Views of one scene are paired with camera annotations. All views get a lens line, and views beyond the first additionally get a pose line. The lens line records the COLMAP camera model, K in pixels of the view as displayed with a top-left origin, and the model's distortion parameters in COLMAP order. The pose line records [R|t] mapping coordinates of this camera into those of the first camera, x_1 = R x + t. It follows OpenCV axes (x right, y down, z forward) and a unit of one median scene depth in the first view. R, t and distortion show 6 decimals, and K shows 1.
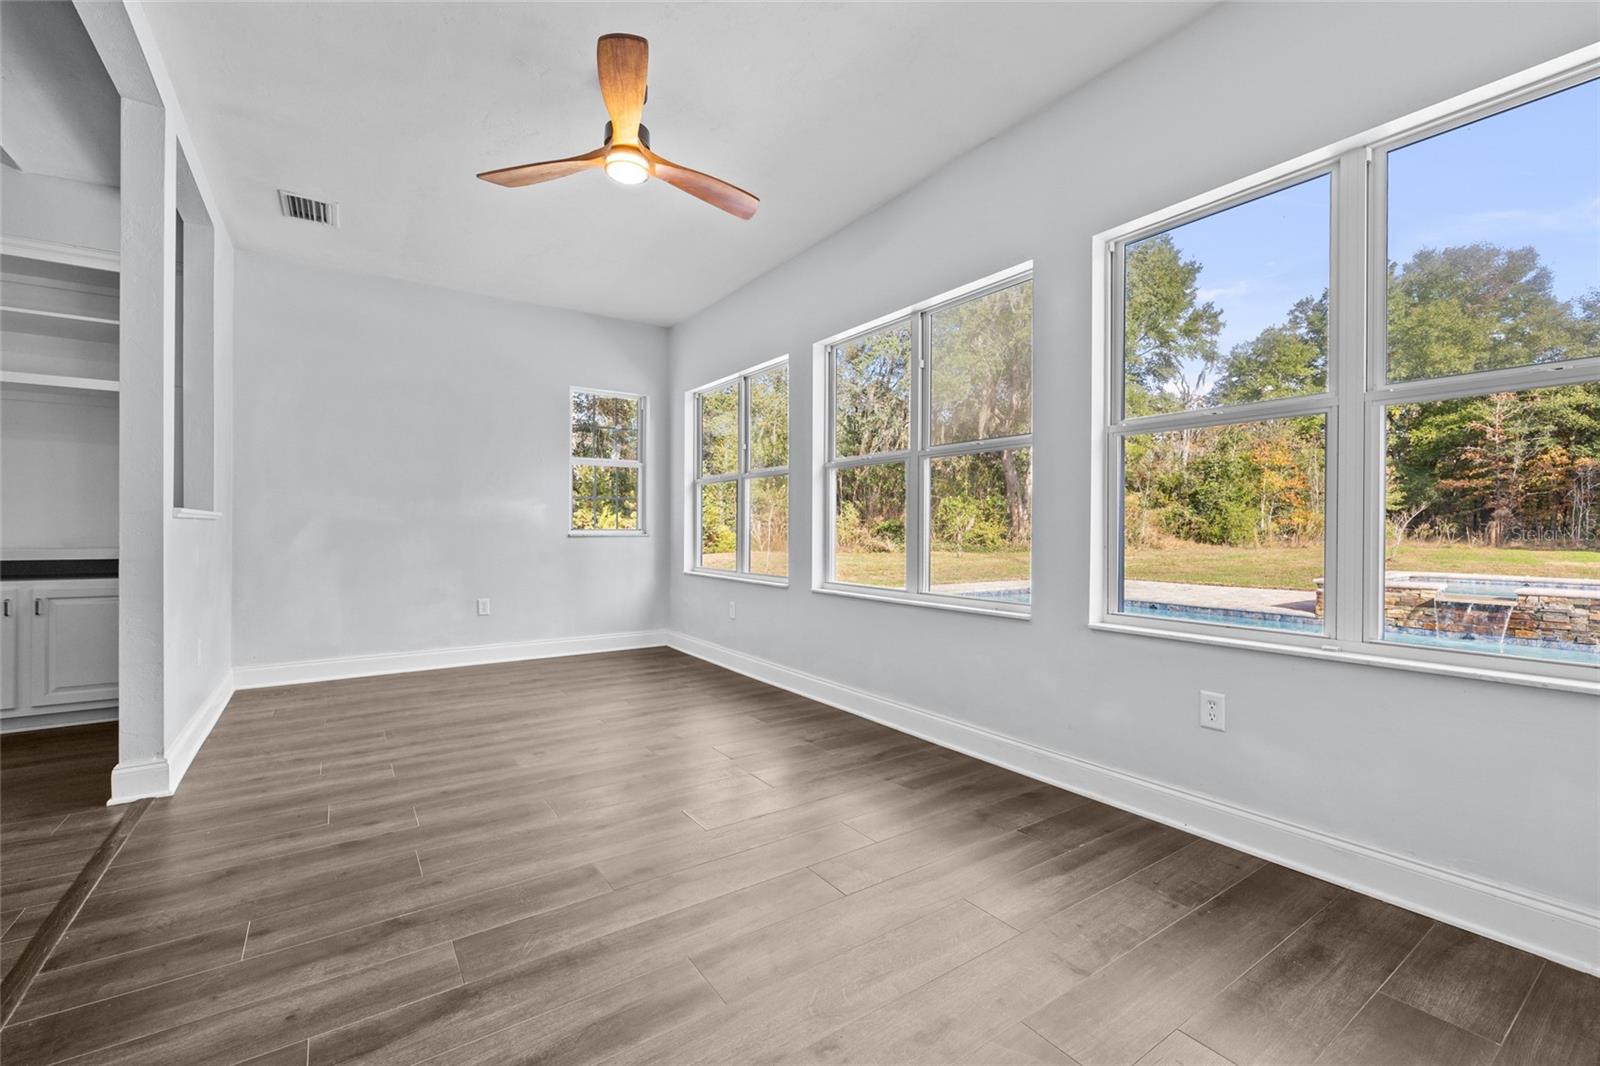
lens RADIAL K [[673.1, 0, 798.7], [0, 673.1, 526.9], [0, 0, 1]] dist [-0.004936, 0.001252]
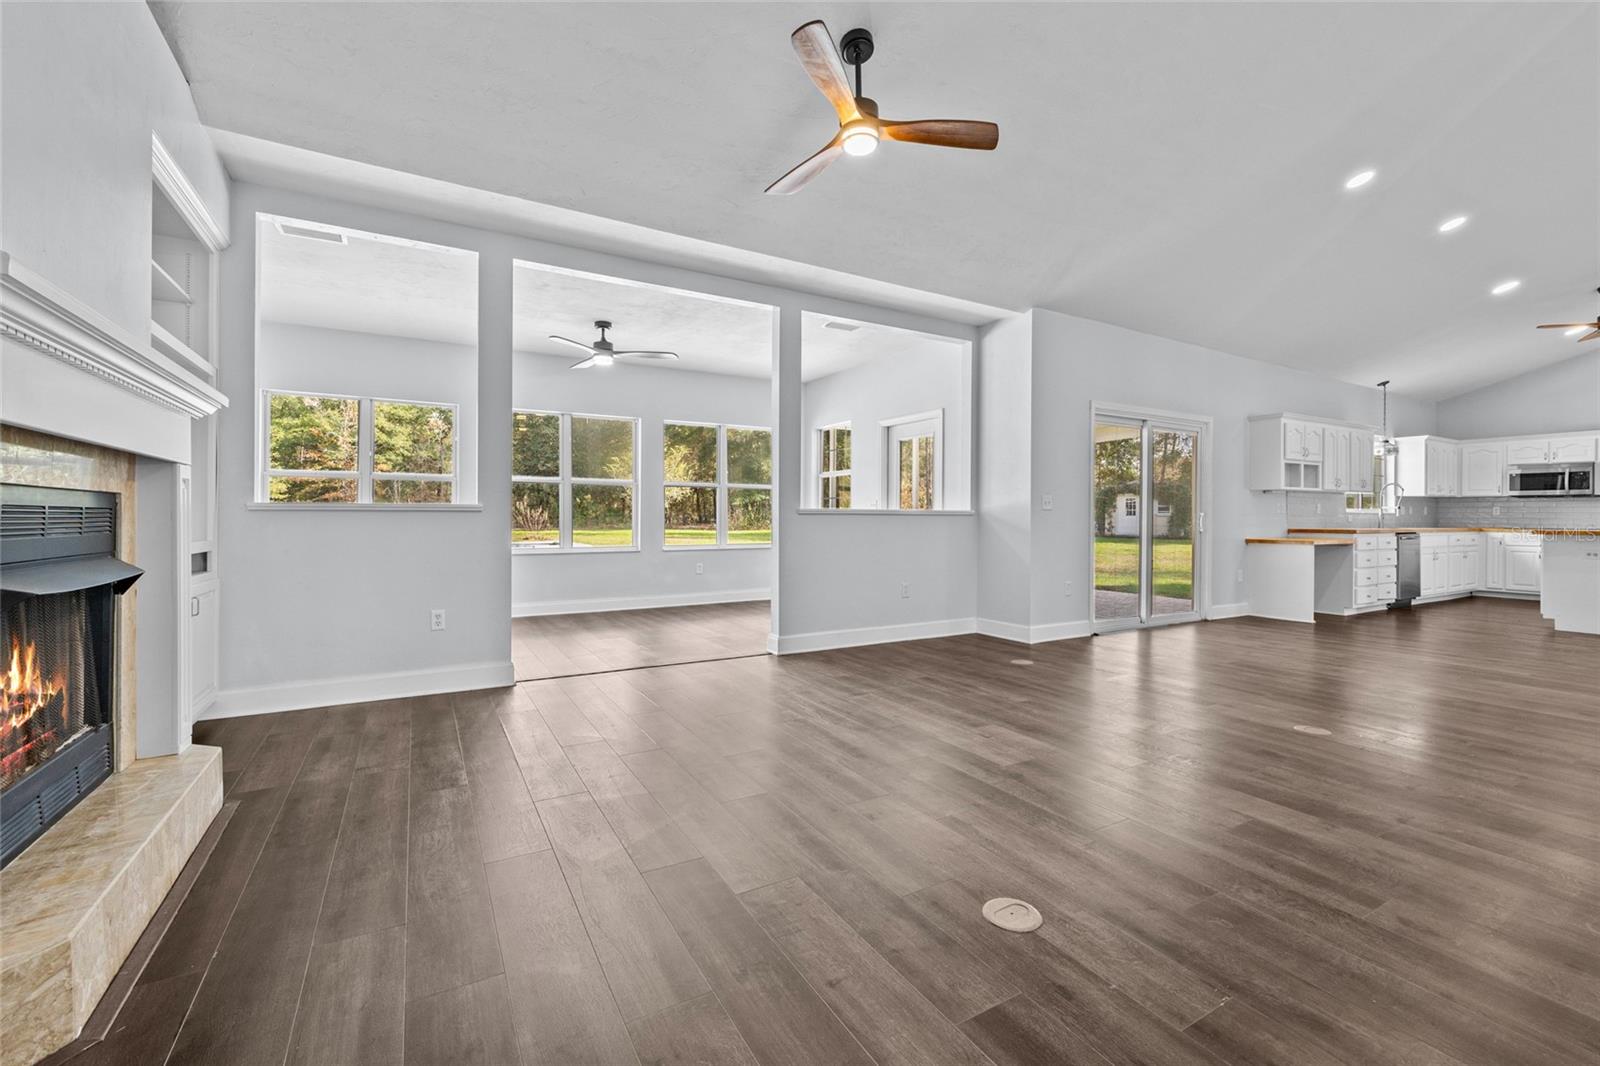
lens RADIAL K [[673.1, 0, 809.7], [0, 673.1, 523.8], [0, 0, 1]] dist [-0.004936, 0.001252]
pose [[0.065223, -0.012864, 0.997788, -0.194926], [-0.005498, 0.999897, 0.013251, -0.000878], [-0.997856, -0.006350, 0.065145, 0.007737]]
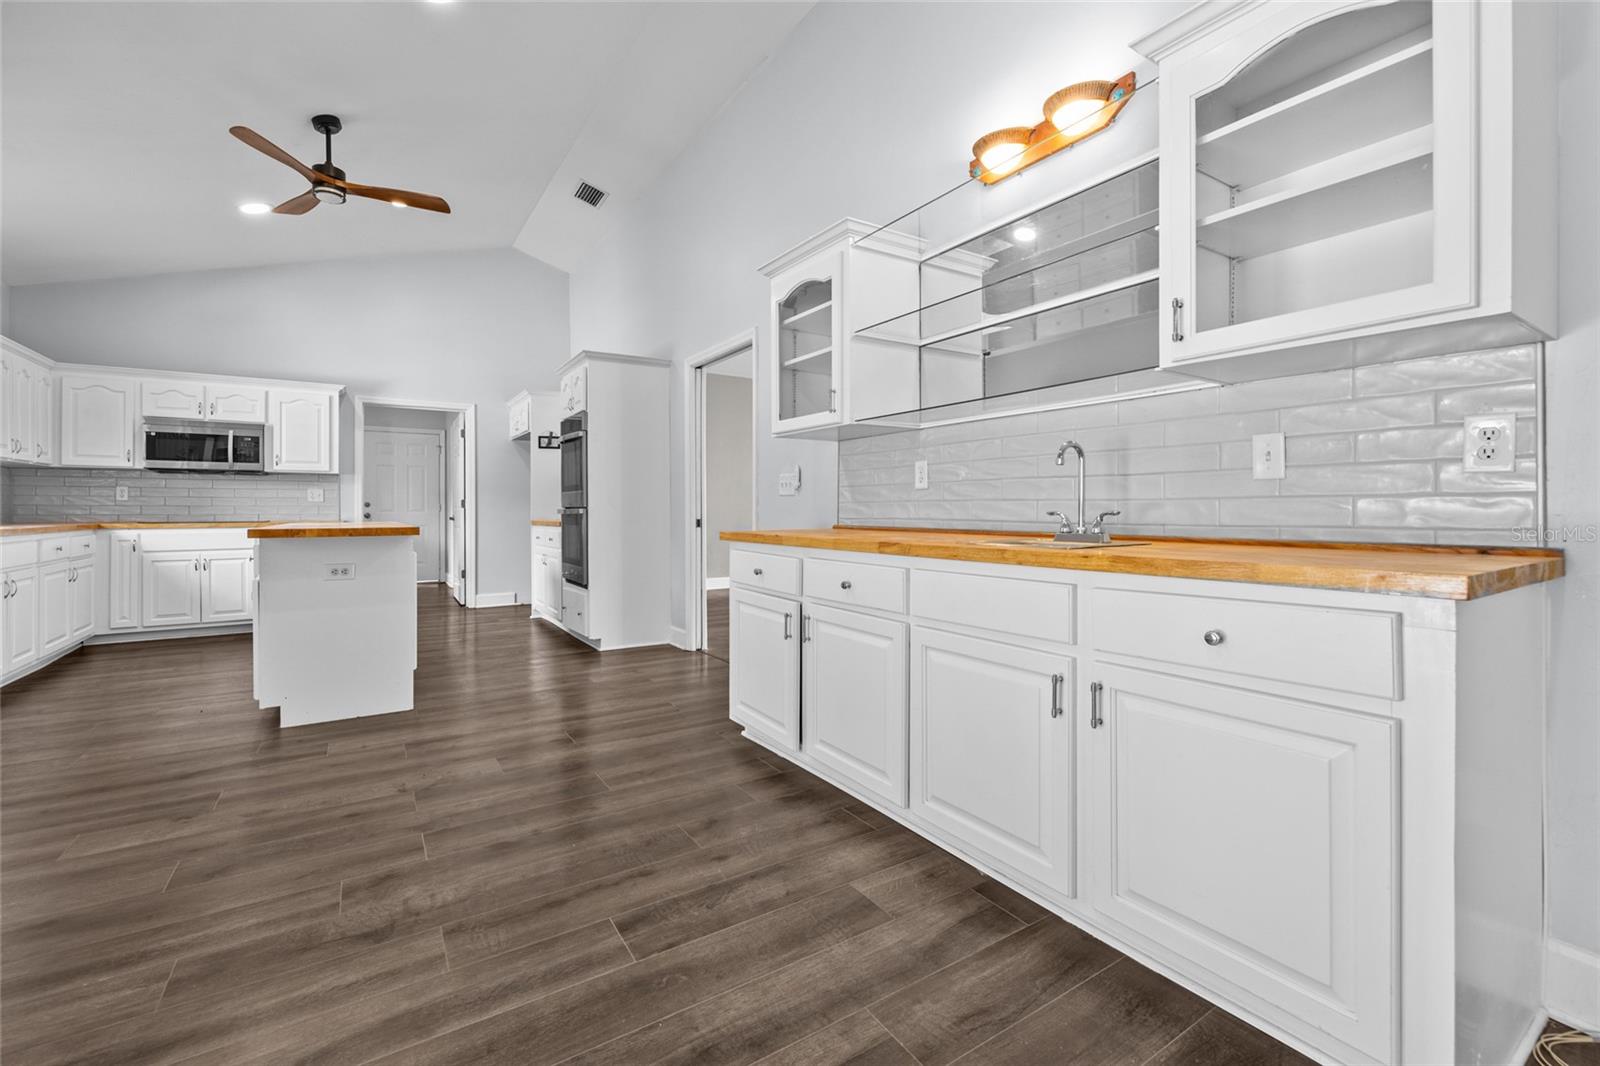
lens RADIAL K [[673.1, 0, 795.9], [0, 673.1, 510.0], [0, 0, 1]] dist [-0.004936, 0.001252]
pose [[-0.999748, -0.002049, 0.022346, -0.068887], [-0.002051, 0.999998, -0.000048, -0.000360], [-0.022346, -0.000093, -0.999750, -0.096416]]
